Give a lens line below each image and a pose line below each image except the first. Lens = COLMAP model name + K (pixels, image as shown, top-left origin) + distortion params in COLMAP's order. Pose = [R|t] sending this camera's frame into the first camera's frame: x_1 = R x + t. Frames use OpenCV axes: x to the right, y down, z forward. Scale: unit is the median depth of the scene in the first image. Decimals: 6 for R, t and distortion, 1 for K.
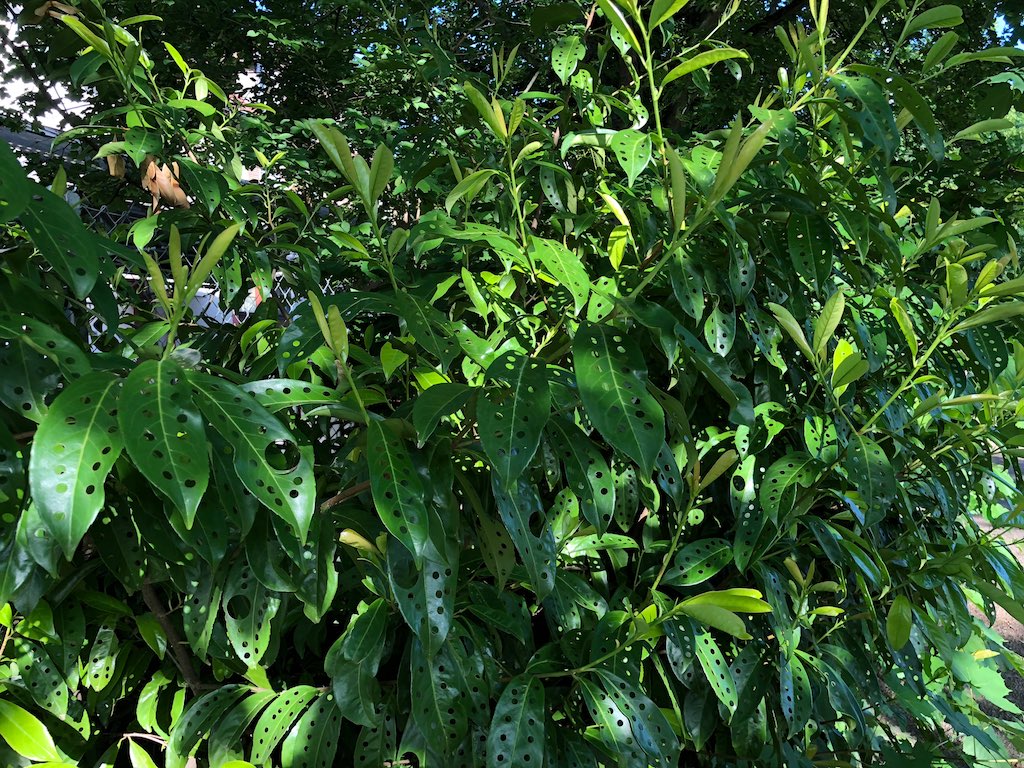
lens RADIAL K [[823.3, 0, 511.8], [0, 823.3, 383.9], [0, 0, 1]] dist [0.005714, 0.008509]
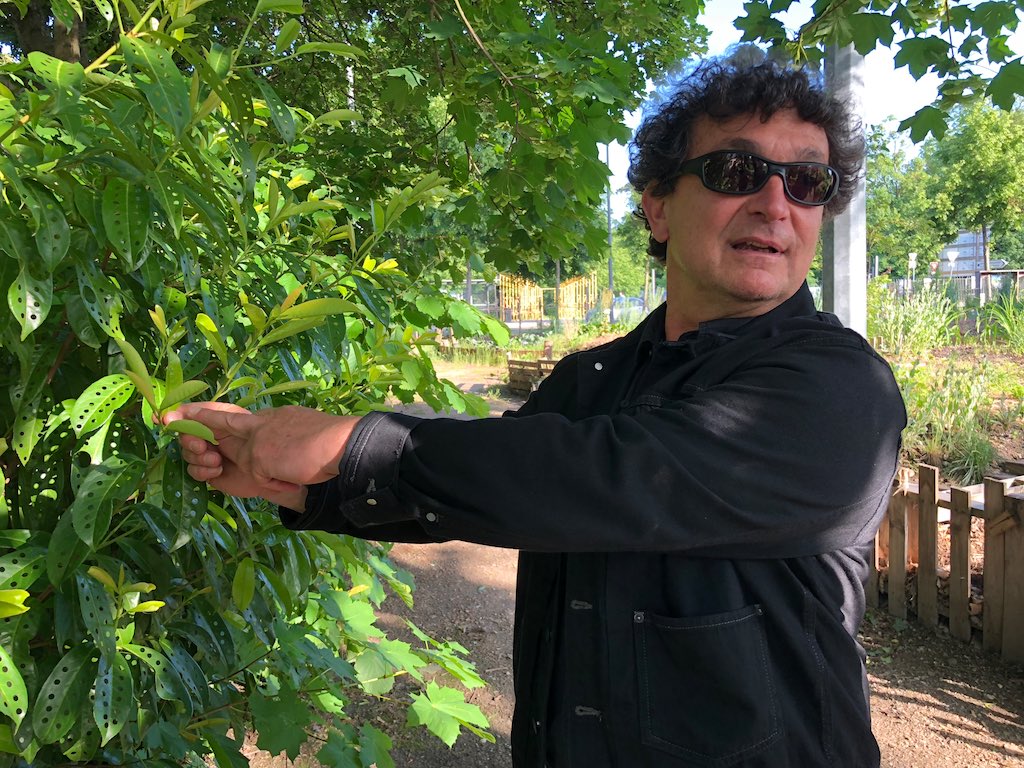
lens RADIAL K [[823.3, 0, 509.9], [0, 823.3, 382.9], [0, 0, 1]] dist [0.005714, 0.008509]
pose [[0.806635, -0.026673, 0.590448, 0.139182], [-0.003387, 0.998756, 0.049745, -0.019734], [-0.591040, -0.042126, 0.805542, -0.038636]]
